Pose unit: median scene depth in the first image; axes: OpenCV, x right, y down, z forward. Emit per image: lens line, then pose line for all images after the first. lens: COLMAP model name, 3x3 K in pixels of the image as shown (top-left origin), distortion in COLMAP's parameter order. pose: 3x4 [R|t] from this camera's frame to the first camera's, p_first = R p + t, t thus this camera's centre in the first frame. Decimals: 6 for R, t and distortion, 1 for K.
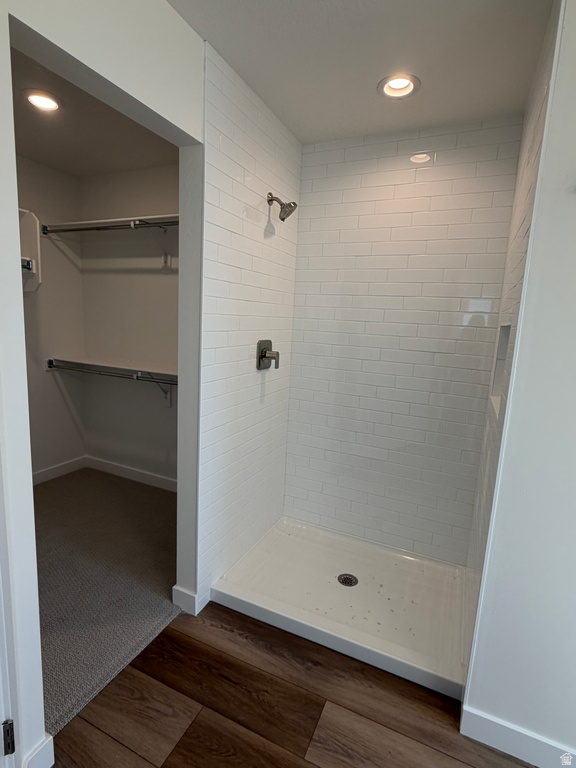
lens RADIAL K [[393.7, 0, 286.9], [0, 393.7, 385.7], [0, 0, 1]] dist [0.007534, -0.001444]
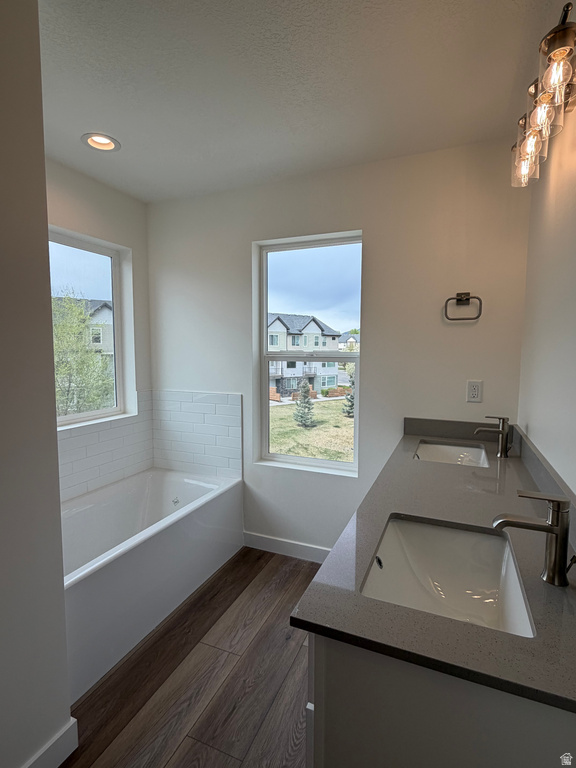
lens RADIAL K [[393.7, 0, 289.8], [0, 393.7, 385.4], [0, 0, 1]] dist [0.007534, -0.001444]
pose [[-0.038000, -0.130292, 0.990747, -1.020005], [0.159632, 0.977939, 0.134731, -0.127670], [-0.986445, 0.163274, -0.016363, 0.779531]]
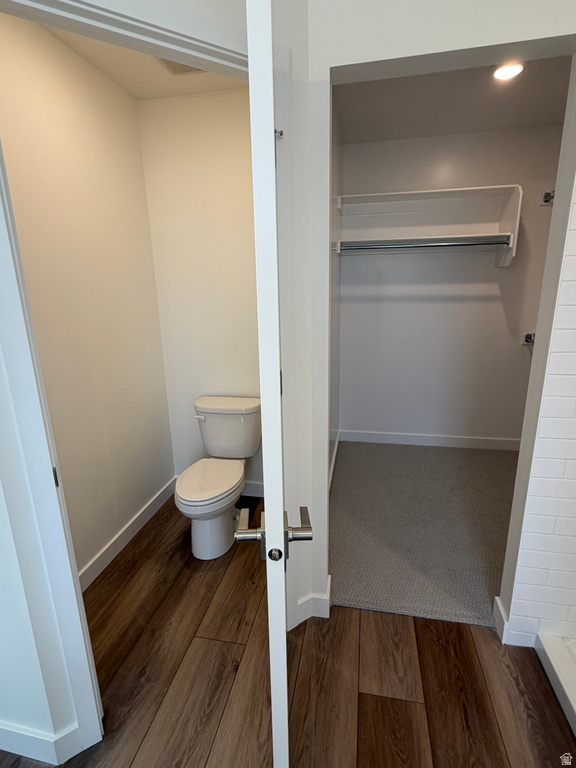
lens RADIAL K [[393.7, 0, 285.6], [0, 393.7, 384.4], [0, 0, 1]] dist [0.007534, -0.001444]
pose [[0.226473, 0.186041, -0.956085, 0.461555], [-0.129443, 0.978631, 0.159767, -0.042474], [0.965378, 0.087575, 0.245716, 0.370484]]
